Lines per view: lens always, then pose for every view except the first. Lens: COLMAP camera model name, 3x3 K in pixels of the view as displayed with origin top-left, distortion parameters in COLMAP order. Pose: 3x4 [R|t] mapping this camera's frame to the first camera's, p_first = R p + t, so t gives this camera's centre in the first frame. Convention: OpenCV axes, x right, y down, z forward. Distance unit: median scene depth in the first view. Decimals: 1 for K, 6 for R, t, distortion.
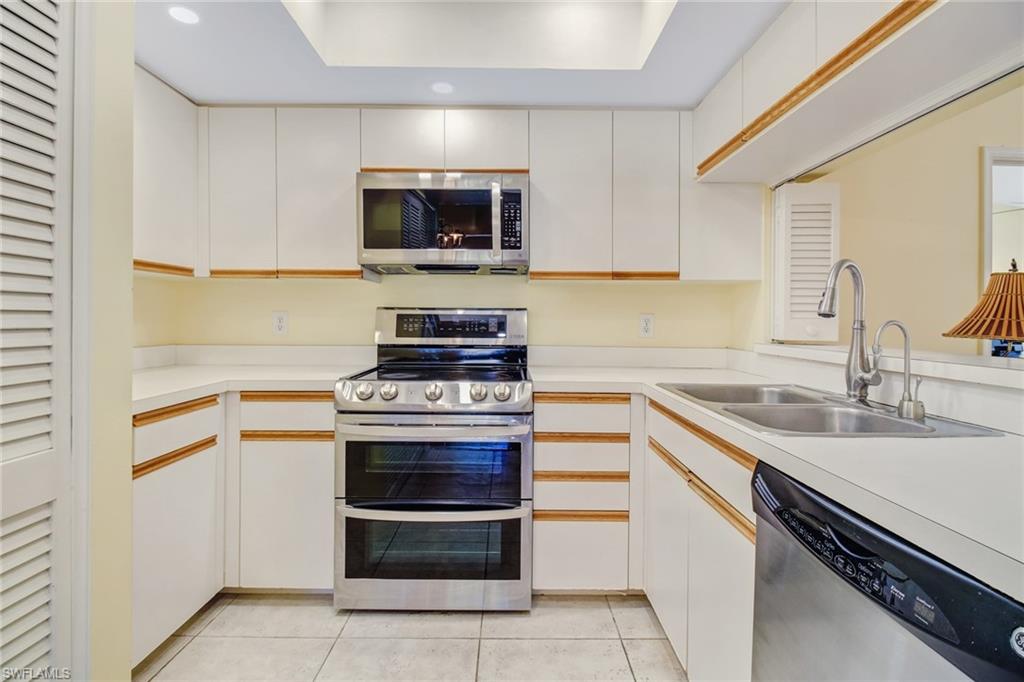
lens RADIAL K [[493.7, 0, 506.3], [0, 493.7, 329.9], [0, 0, 1]] dist [0.002181, -0.013935]
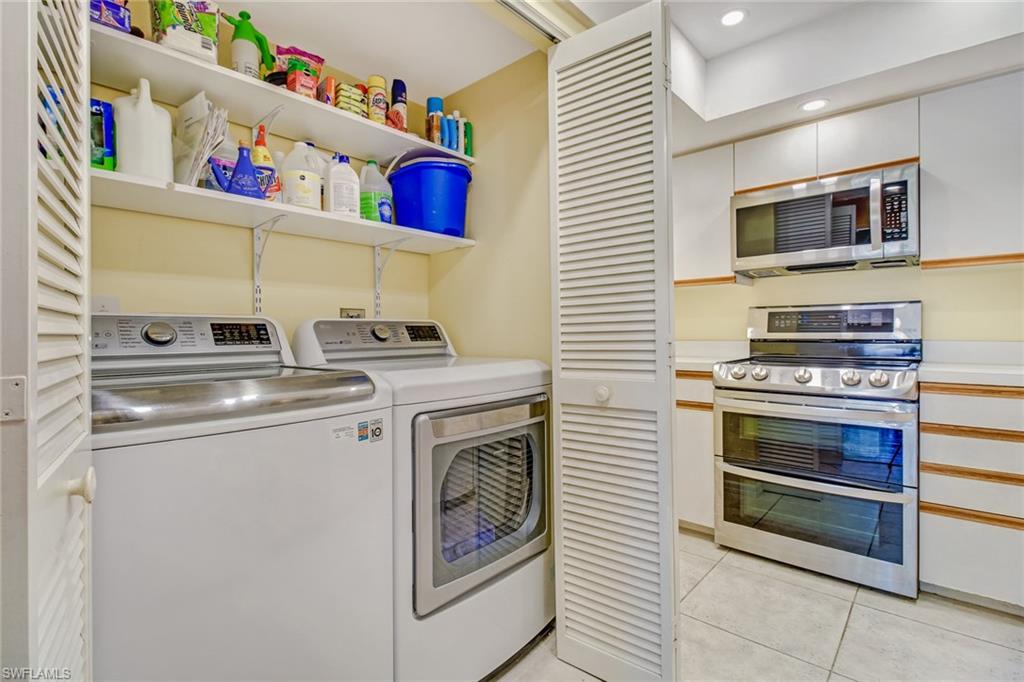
lens RADIAL K [[480.0, 0, 511.0], [0, 480.0, 336.7], [0, 0, 1]] dist [0.046245, -0.031146]
pose [[0.751990, -0.007951, -0.659126, 0.083835], [0.003798, 0.999963, -0.007730, 0.038200], [0.659163, 0.003309, 0.751993, -0.281670]]
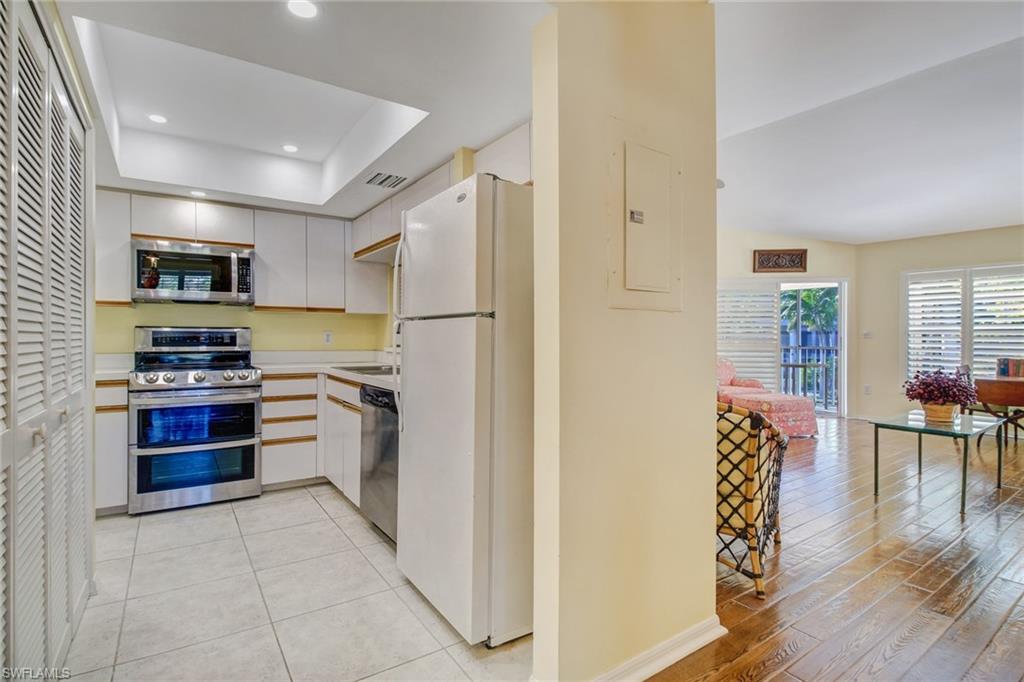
lens RADIAL K [[493.7, 0, 506.3], [0, 493.7, 329.9], [0, 0, 1]] dist [0.002181, -0.013935]
pose [[0.822187, 0.003672, 0.569206, -0.233411], [0.007229, 0.999831, -0.016892, -0.002066], [-0.569172, 0.018003, 0.822022, -0.981622]]
